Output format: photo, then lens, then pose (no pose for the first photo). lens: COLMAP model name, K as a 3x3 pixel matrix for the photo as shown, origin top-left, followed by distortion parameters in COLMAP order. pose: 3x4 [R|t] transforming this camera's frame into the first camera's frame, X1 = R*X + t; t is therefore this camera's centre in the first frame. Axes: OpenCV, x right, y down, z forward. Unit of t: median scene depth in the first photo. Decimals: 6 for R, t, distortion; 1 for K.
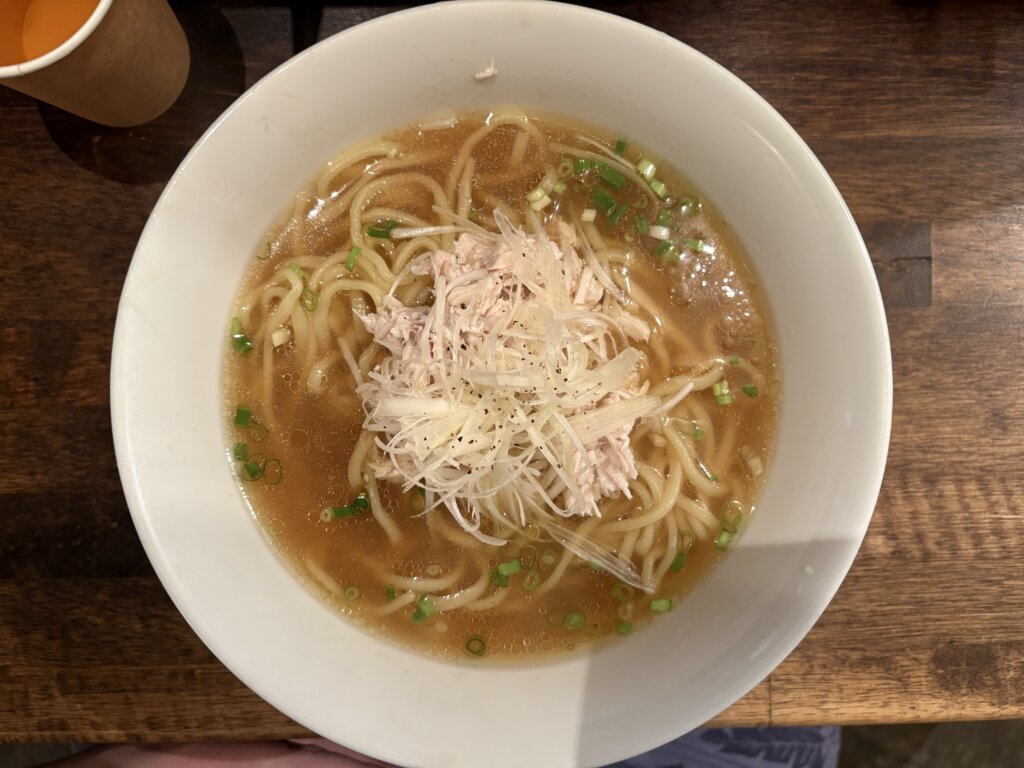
lens RADIAL K [[783.3, 0, 512.0], [0, 783.3, 384.0], [0, 0, 1]] dist [0.005513, 0.002239]
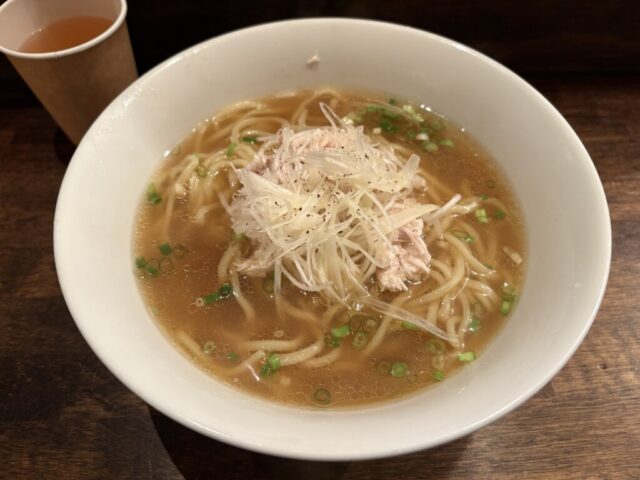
lens RADIAL K [[501.4, 0, 320.0], [0, 501.4, 240.0], [0, 0, 1]] dist [-0.009642, -0.010700]
pose [[0.999389, -0.034921, 0.001164, -0.031514], [0.029954, 0.839148, -0.543078, 0.543781], [0.017988, 0.542782, 0.839681, 0.246539]]
